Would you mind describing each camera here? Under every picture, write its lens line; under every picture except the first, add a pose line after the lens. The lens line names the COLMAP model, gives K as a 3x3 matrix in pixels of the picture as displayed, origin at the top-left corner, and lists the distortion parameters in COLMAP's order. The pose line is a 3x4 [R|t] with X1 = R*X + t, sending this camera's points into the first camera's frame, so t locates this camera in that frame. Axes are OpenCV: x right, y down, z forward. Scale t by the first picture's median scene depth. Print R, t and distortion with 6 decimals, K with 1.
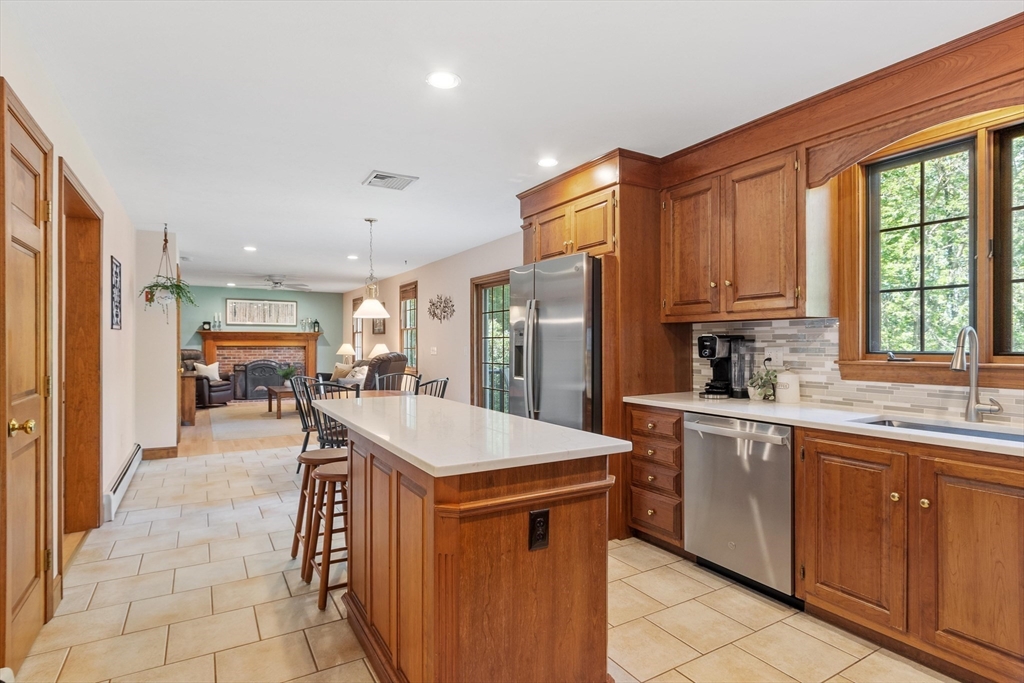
lens RADIAL K [[524.7, 0, 516.3], [0, 524.7, 345.4], [0, 0, 1]] dist [0.003050, 0.000105]
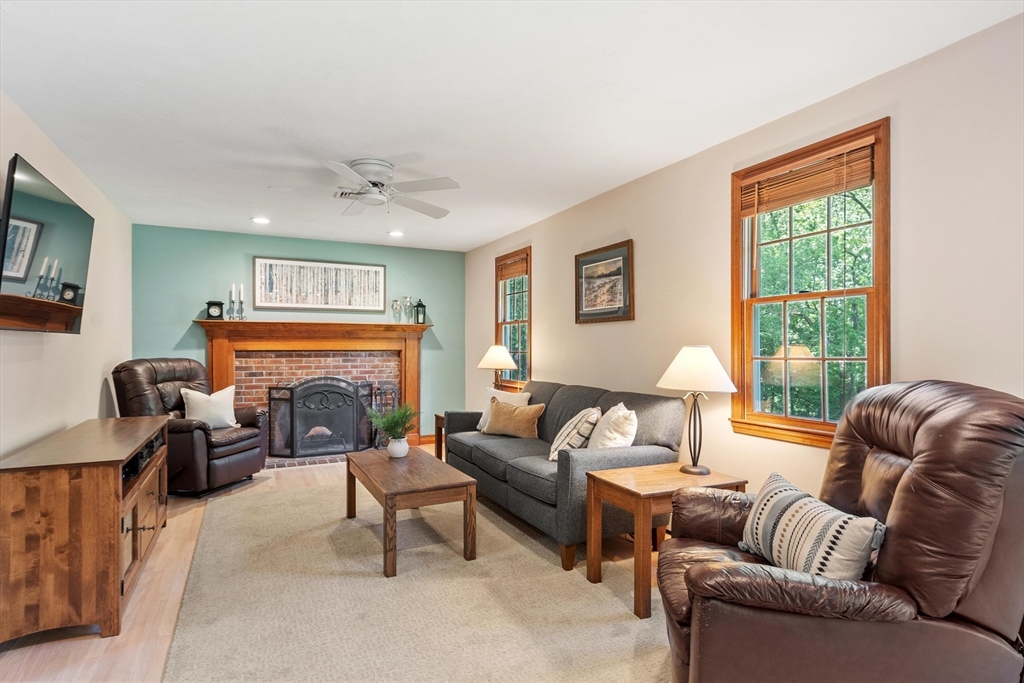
lens RADIAL K [[524.7, 0, 512.5], [0, 524.7, 343.7], [0, 0, 1]] dist [0.003050, 0.000105]
pose [[0.996953, -0.002829, -0.077959, -0.267636], [0.002483, 0.999987, -0.004538, -0.002618], [0.077970, 0.004330, 0.996946, 0.520341]]
